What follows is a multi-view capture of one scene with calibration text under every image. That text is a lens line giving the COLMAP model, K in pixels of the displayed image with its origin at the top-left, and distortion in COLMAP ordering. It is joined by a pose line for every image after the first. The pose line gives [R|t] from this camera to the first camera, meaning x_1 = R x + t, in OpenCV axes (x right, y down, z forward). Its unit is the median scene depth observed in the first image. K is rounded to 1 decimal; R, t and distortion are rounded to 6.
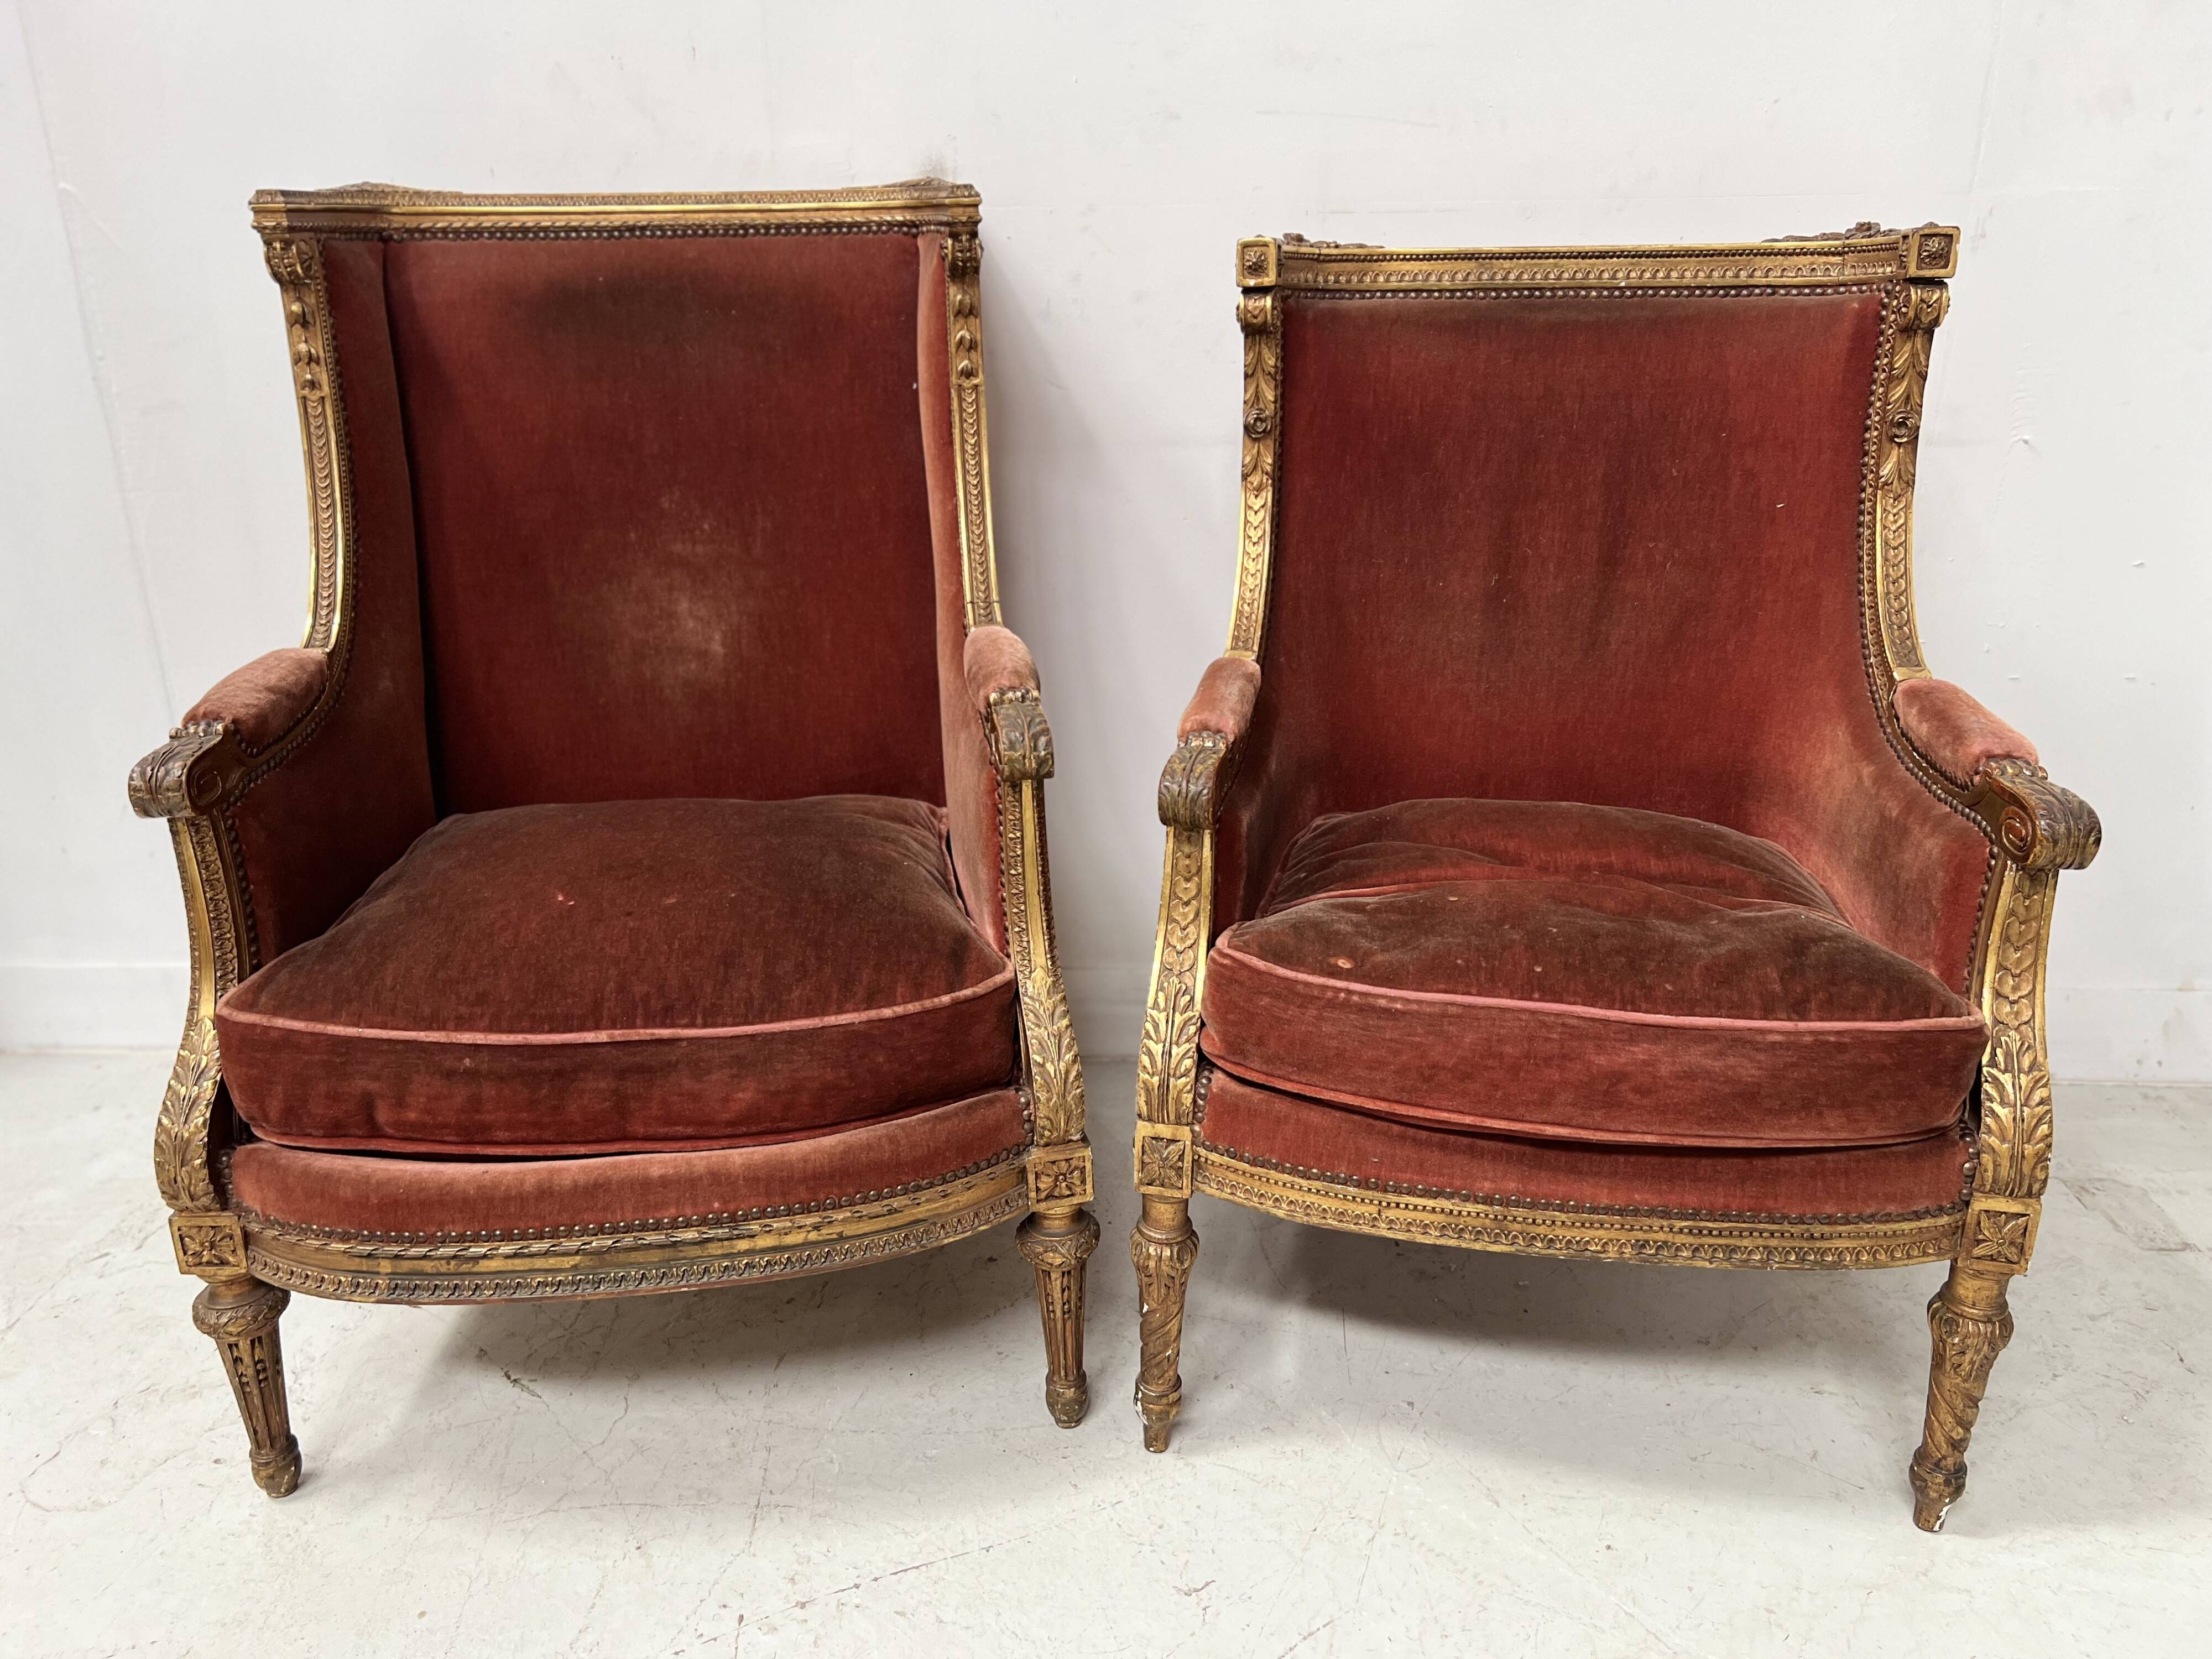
lens RADIAL K [[1634.8, 0, 1118.2], [0, 1634.8, 843.6], [0, 0, 1]] dist [0.030398, -0.031028]
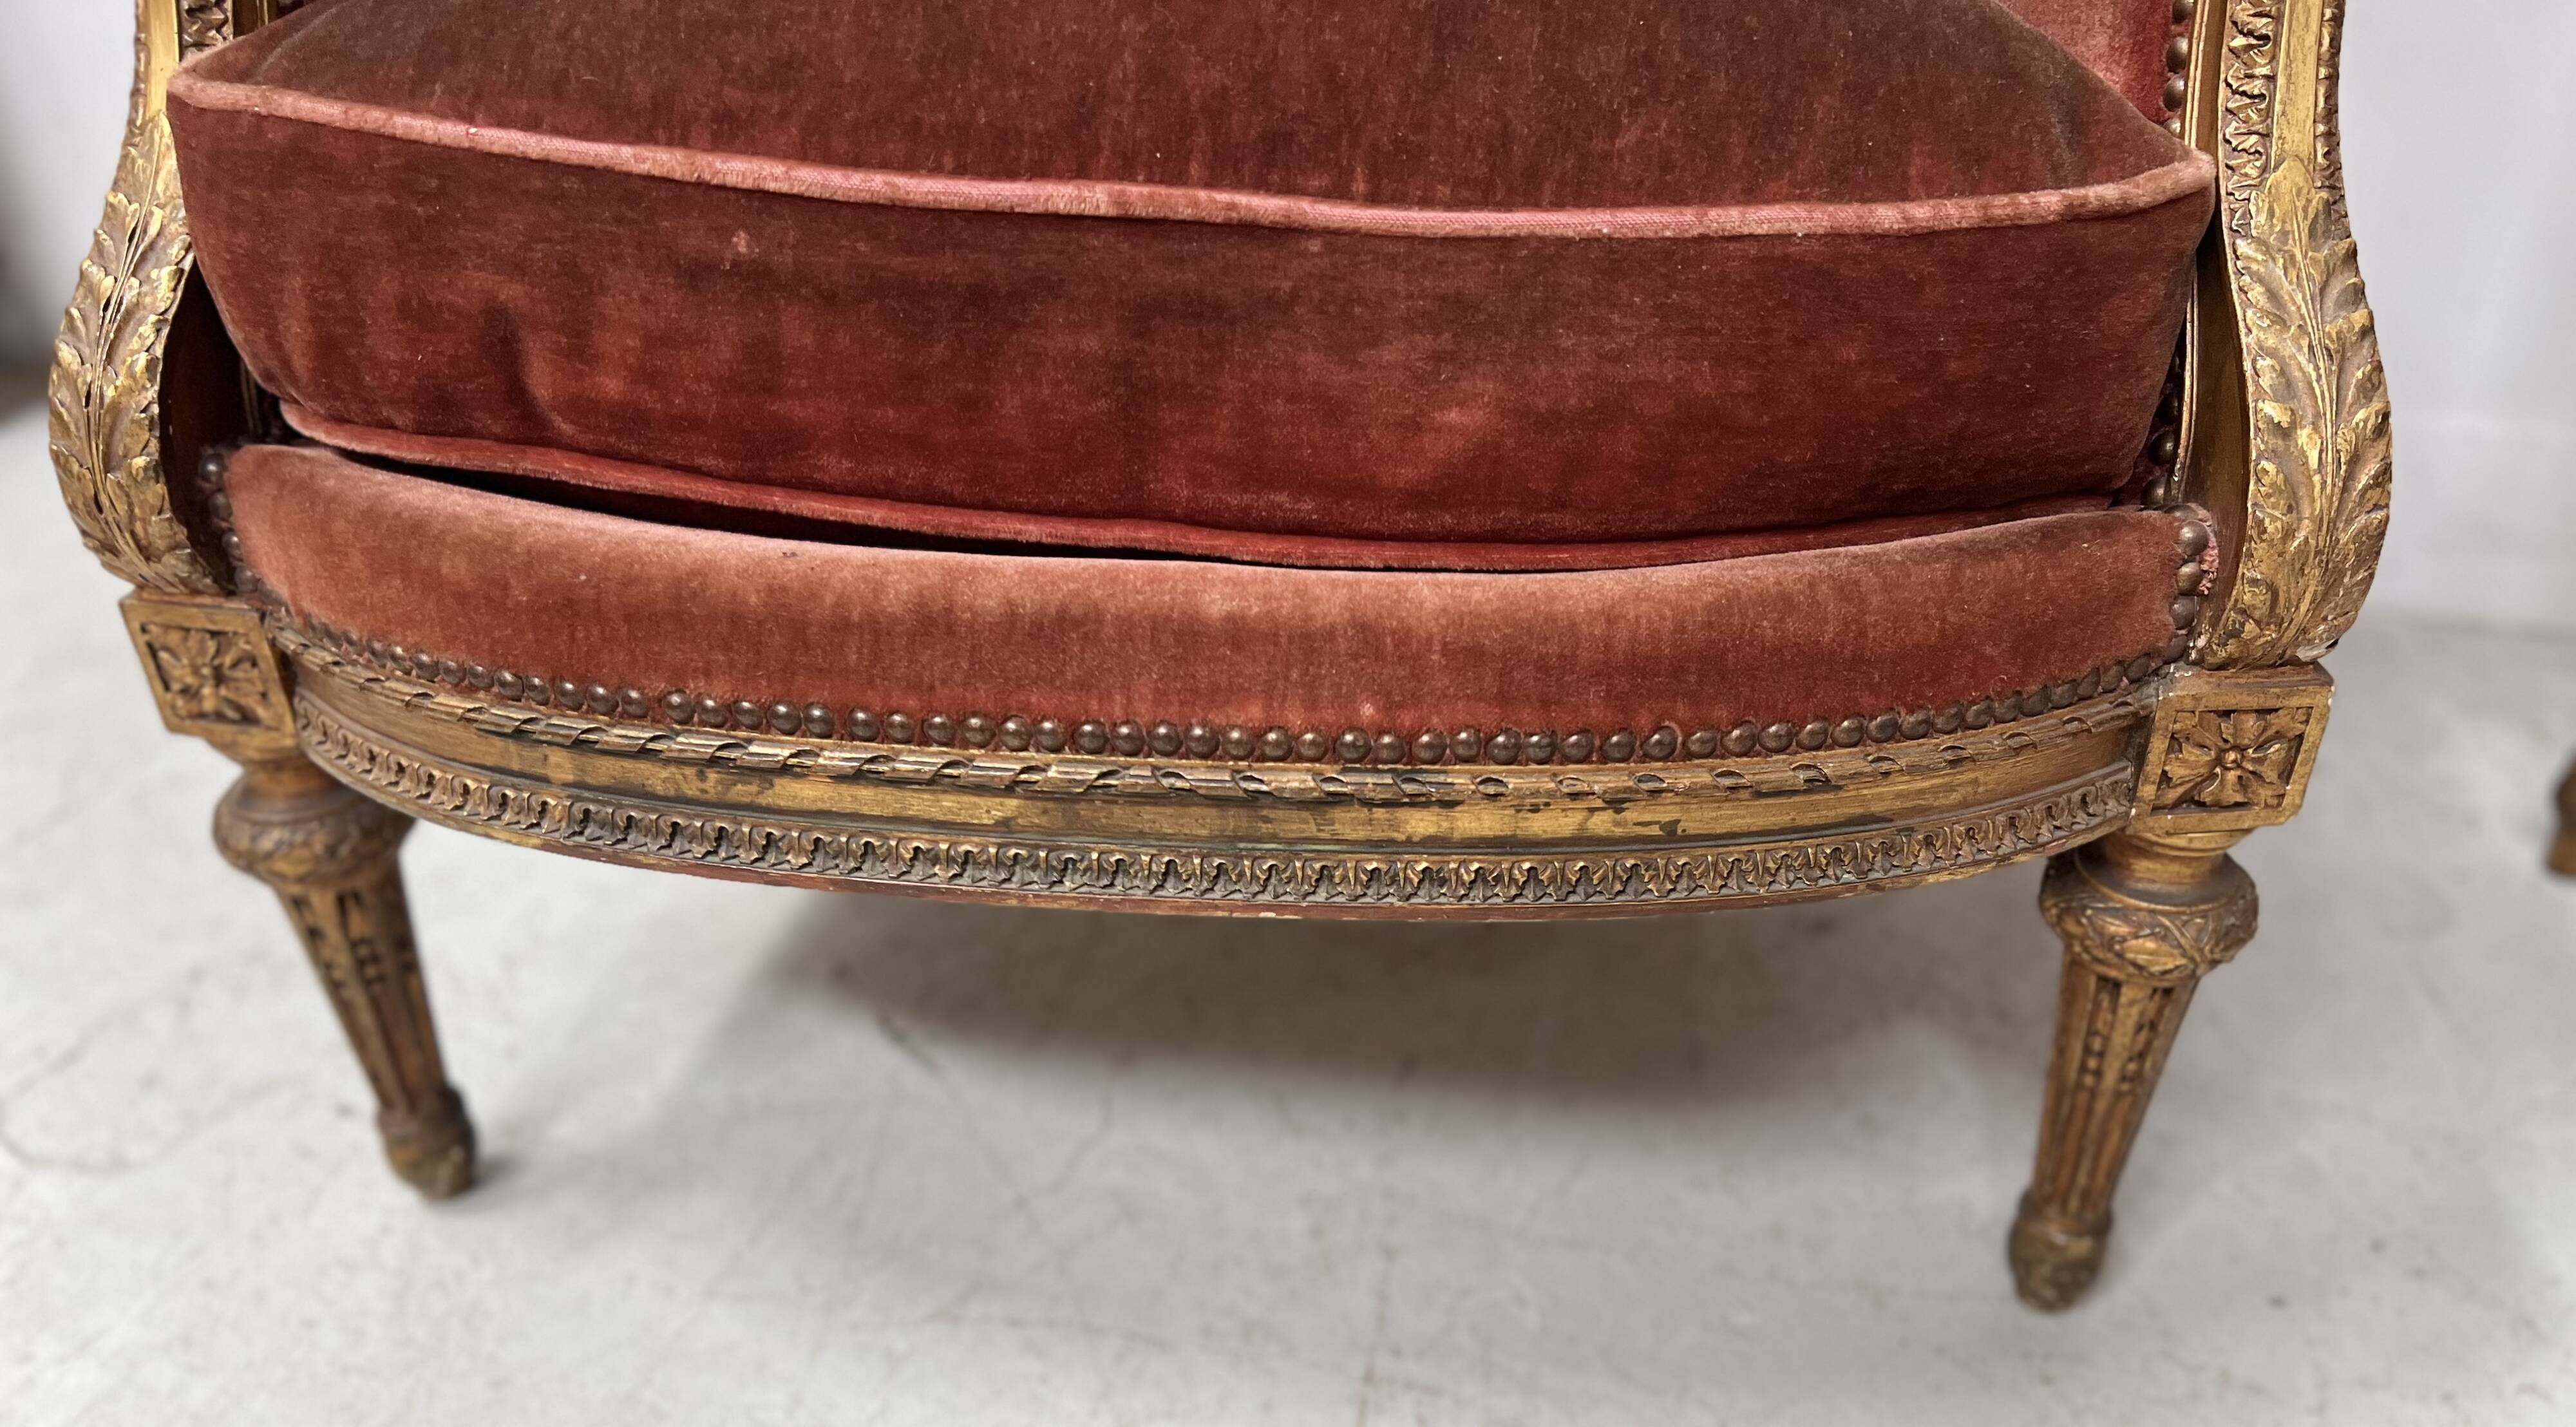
lens RADIAL K [[1943.2, 0, 1319.2], [0, 1943.2, 978.1], [0, 0, 1]] dist [0.072921, -0.107268]
pose [[0.978128, 0.132231, -0.160562, -0.166875], [-0.081040, 0.953188, 0.291316, 0.142102], [0.191567, -0.271933, 0.943056, 0.531590]]
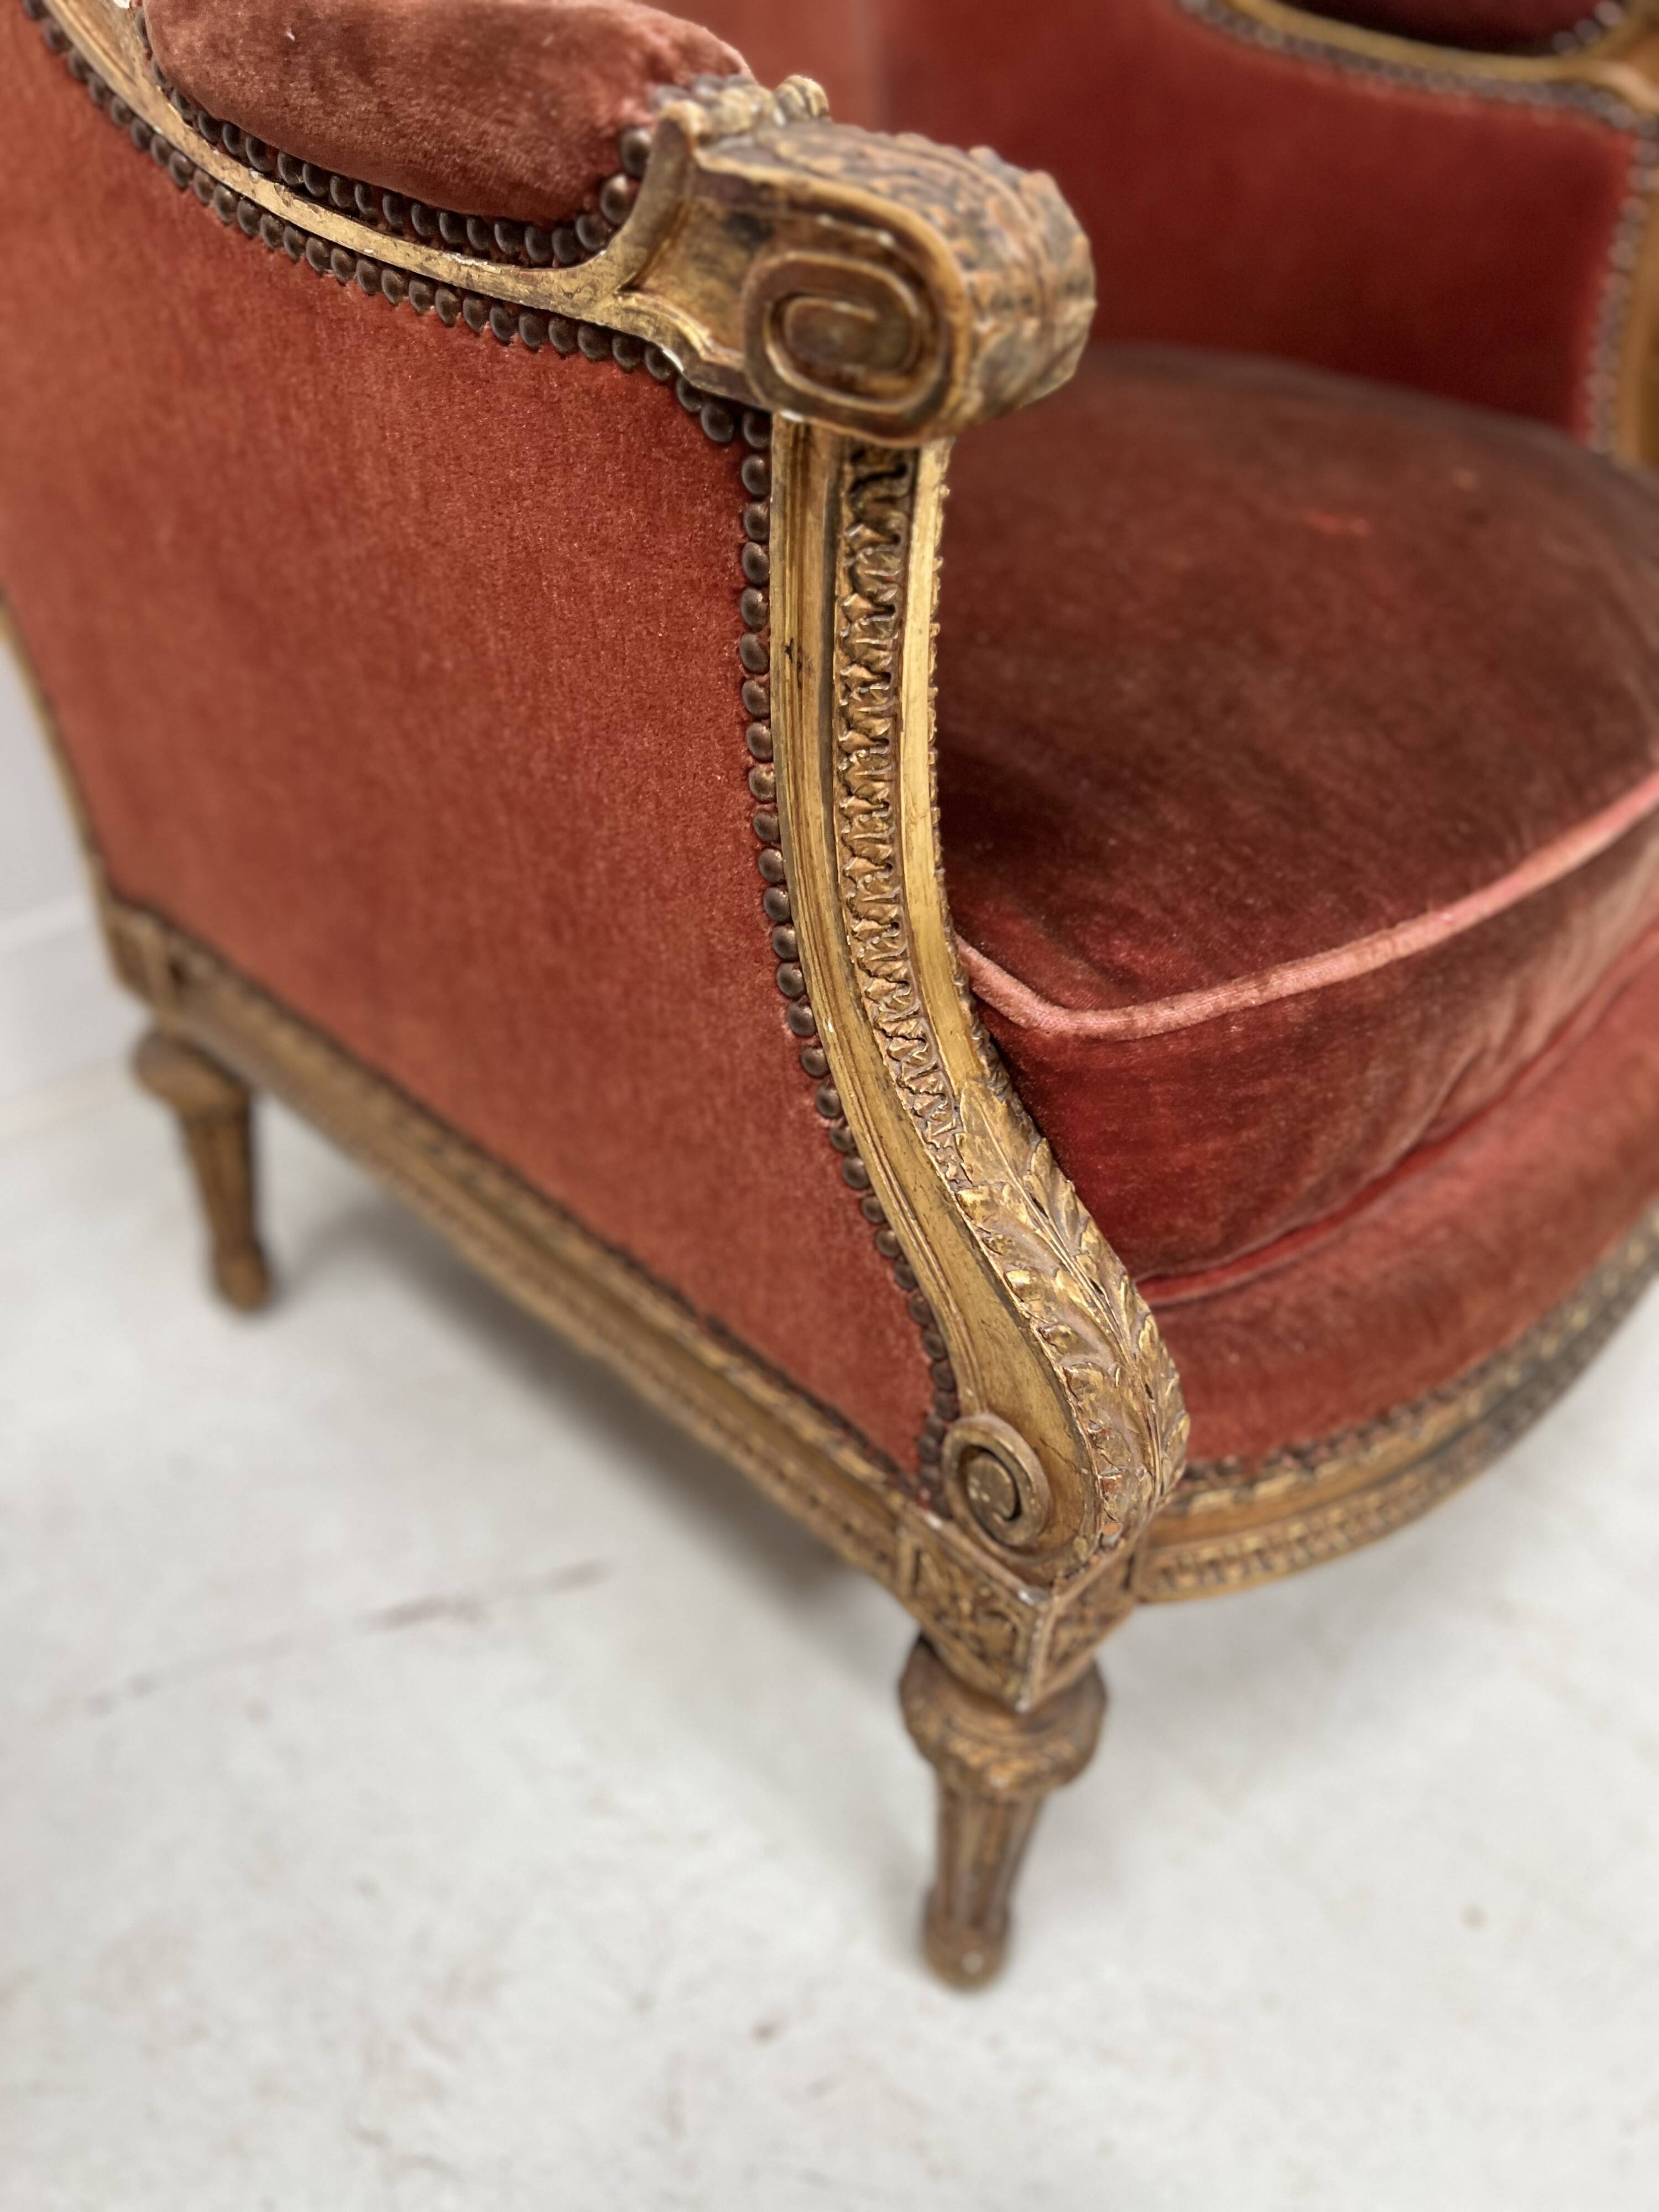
lens RADIAL K [[1698.0, 0, 778.2], [0, 1698.0, 1182.5], [0, 0, 1]] dist [0.020316, -0.000470]
pose [[0.715739, -0.423491, 0.555313, -0.769518], [0.209079, 0.888627, 0.408202, -0.024601], [-0.666336, -0.176061, 0.724568, 0.757352]]
